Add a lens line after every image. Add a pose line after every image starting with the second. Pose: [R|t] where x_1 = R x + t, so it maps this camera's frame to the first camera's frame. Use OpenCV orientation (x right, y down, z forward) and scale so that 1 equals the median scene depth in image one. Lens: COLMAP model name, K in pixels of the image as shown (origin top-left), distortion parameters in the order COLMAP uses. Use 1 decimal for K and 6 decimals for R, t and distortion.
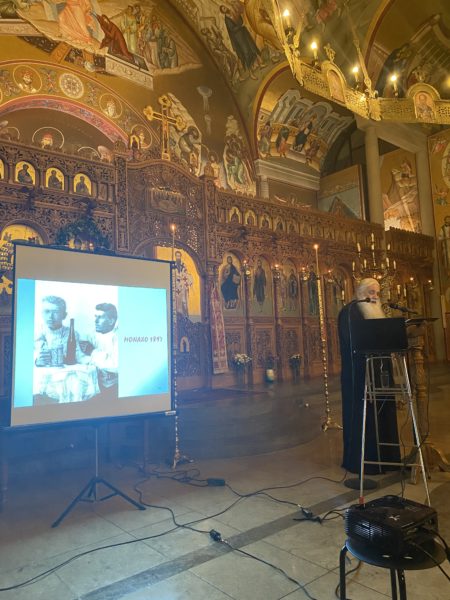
lens RADIAL K [[458.0, 0, 221.5], [0, 458.0, 299.1], [0, 0, 1]] dist [0.031973, -0.024628]
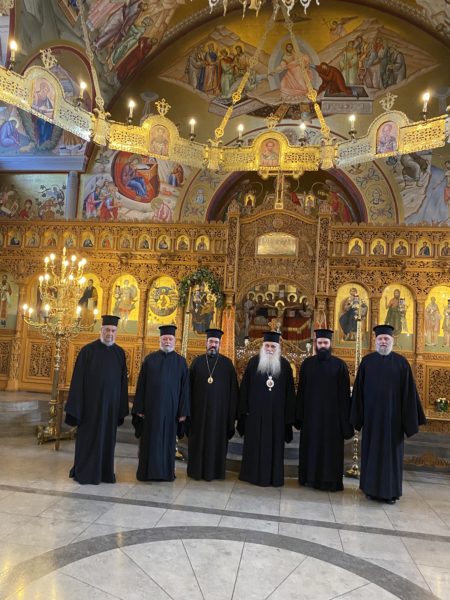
lens RADIAL K [[458.0, 0, 219.1], [0, 458.0, 306.3], [0, 0, 1]] dist [0.031973, -0.024628]
pose [[0.672214, 0.017411, -0.740153, 0.432645], [-0.008540, 0.999839, 0.015763, -0.051012], [0.740308, -0.004275, 0.672254, 0.077516]]
